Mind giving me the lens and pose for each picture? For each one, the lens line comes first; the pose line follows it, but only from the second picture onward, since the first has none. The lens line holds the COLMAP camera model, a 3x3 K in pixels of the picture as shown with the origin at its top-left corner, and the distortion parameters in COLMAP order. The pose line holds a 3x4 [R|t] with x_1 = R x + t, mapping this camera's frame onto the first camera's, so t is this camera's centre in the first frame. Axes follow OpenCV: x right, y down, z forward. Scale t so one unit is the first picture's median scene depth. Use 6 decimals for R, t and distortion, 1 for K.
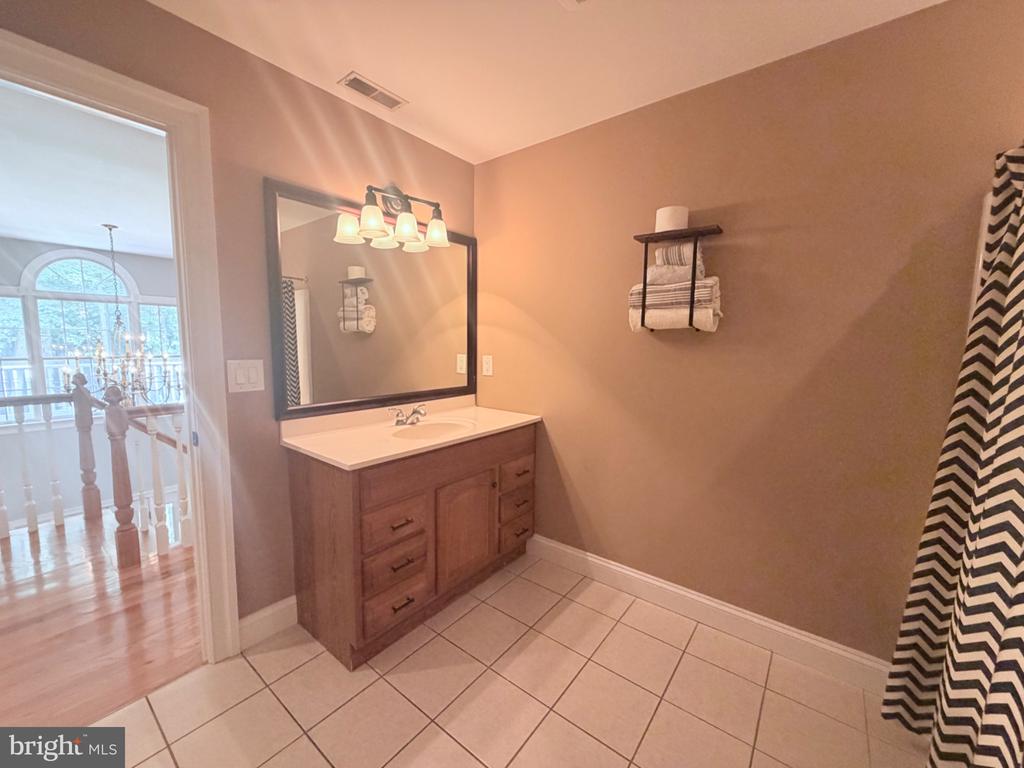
lens RADIAL K [[408.8, 0, 511.0], [0, 408.8, 382.7], [0, 0, 1]] dist [0.000230, 0.000216]
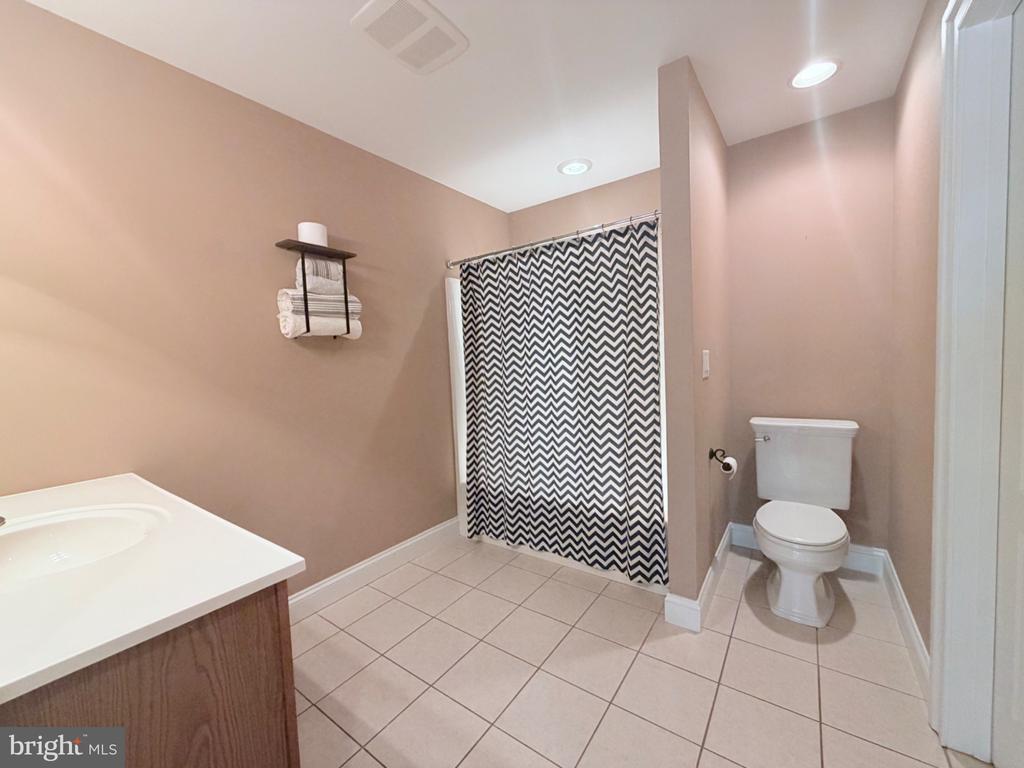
lens RADIAL K [[408.8, 0, 507.0], [0, 408.8, 384.1], [0, 0, 1]] dist [0.000230, 0.000216]
pose [[-0.028203, -0.070286, 0.997128, -0.735344], [0.144415, 0.986773, 0.073640, -0.016691], [-0.989115, 0.146077, -0.017680, 0.580011]]
